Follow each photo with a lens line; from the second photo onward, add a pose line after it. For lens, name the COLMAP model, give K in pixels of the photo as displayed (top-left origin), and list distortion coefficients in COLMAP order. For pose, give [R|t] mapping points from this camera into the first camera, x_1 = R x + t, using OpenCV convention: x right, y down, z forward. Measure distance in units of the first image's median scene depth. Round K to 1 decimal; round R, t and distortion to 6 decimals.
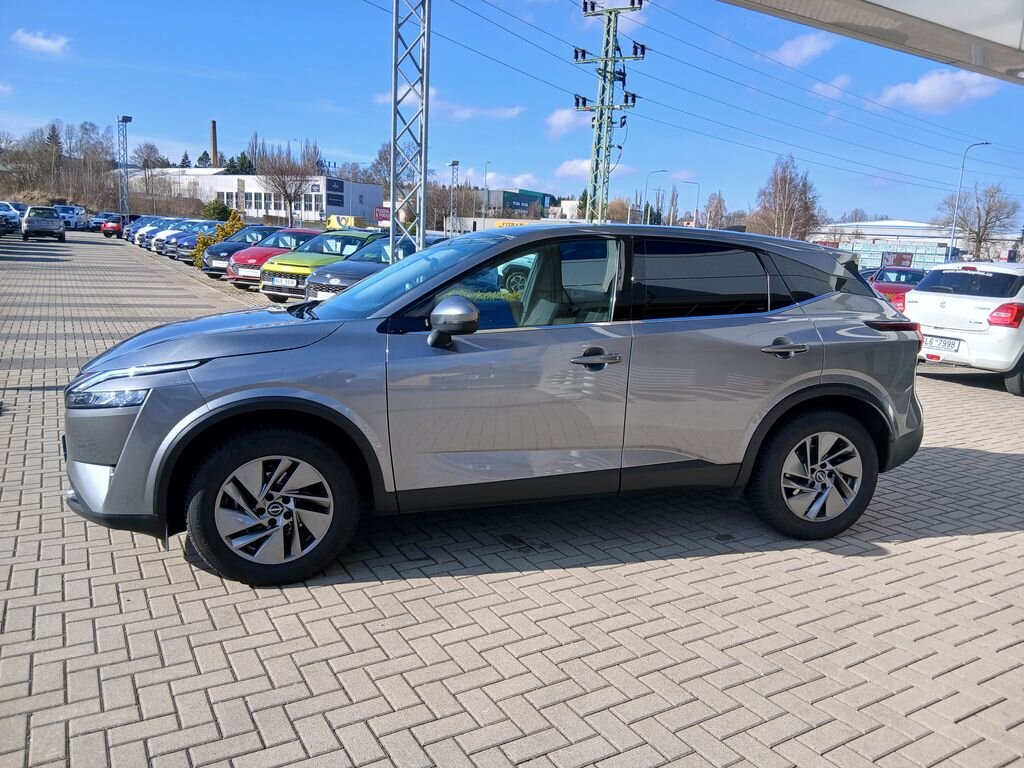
lens RADIAL K [[779.4, 0, 513.6], [0, 779.4, 383.8], [0, 0, 1]] dist [0.067252, -0.104344]
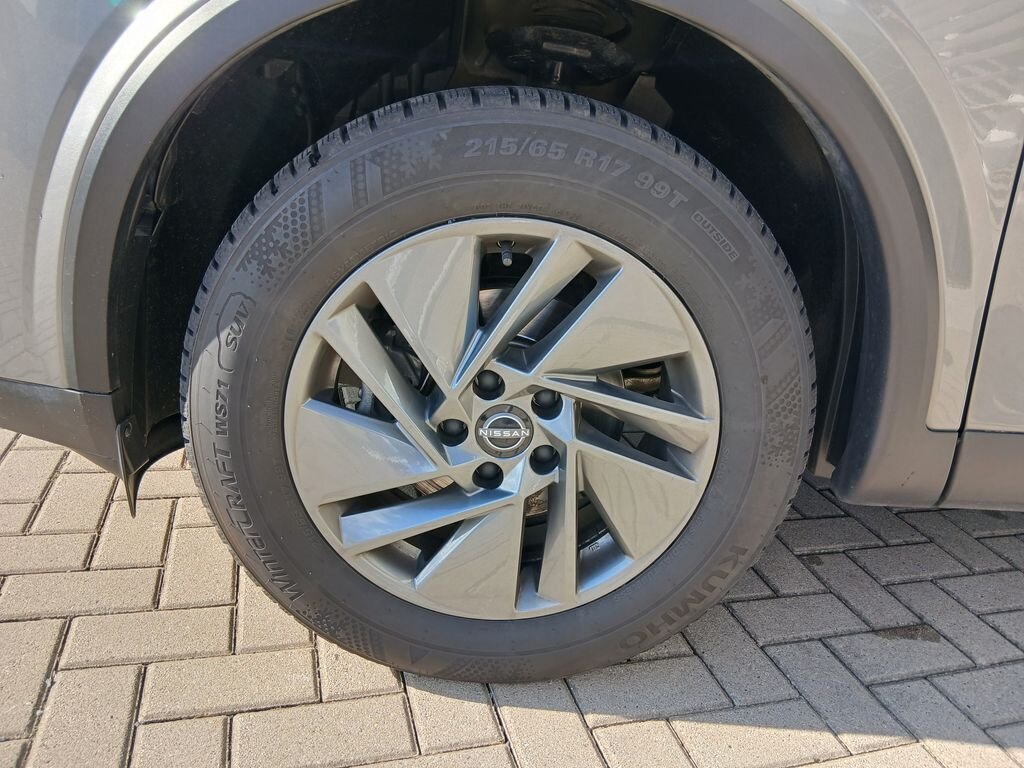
lens RADIAL K [[779.4, 0, 516.8], [0, 779.4, 414.2], [0, 0, 1]] dist [0.067252, -0.104344]
pose [[0.972065, 0.143104, -0.186042, -0.249663], [-0.107210, 0.975827, 0.190441, 0.102459], [0.208798, -0.165175, 0.963909, 0.742917]]
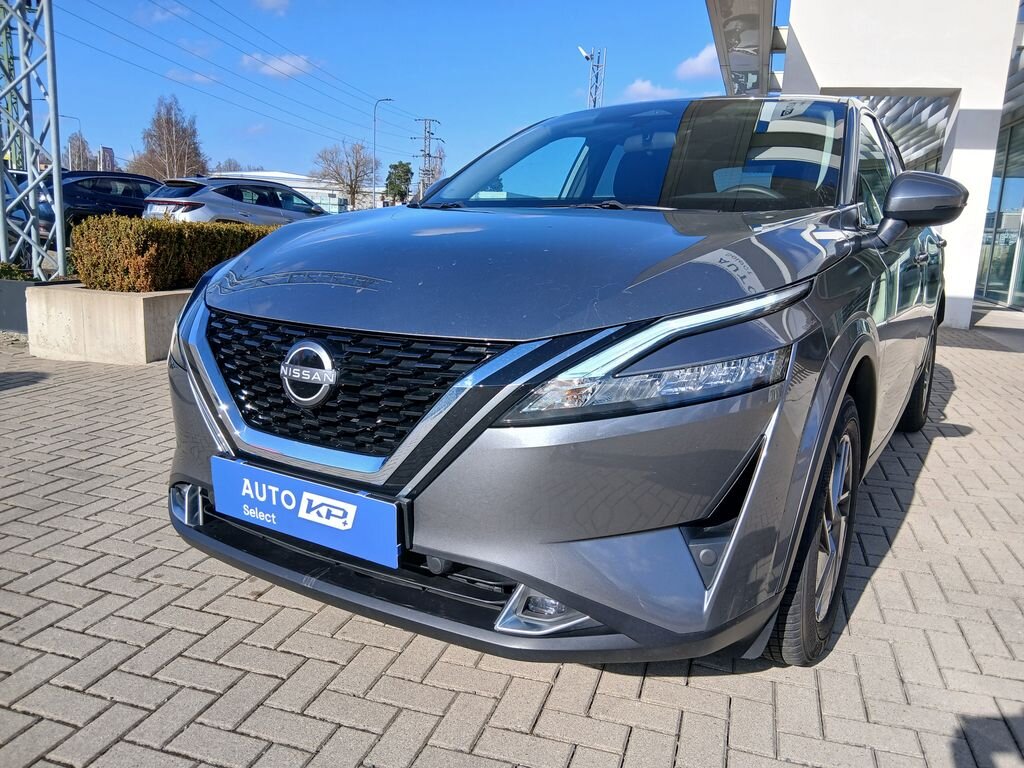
lens RADIAL K [[779.4, 0, 507.8], [0, 779.4, 378.8], [0, 0, 1]] dist [0.067252, -0.104344]
pose [[0.725065, -0.142092, 0.673863, -0.863644], [0.106099, 0.989849, 0.094560, -0.034217], [-0.680459, 0.002935, 0.732781, 0.719650]]
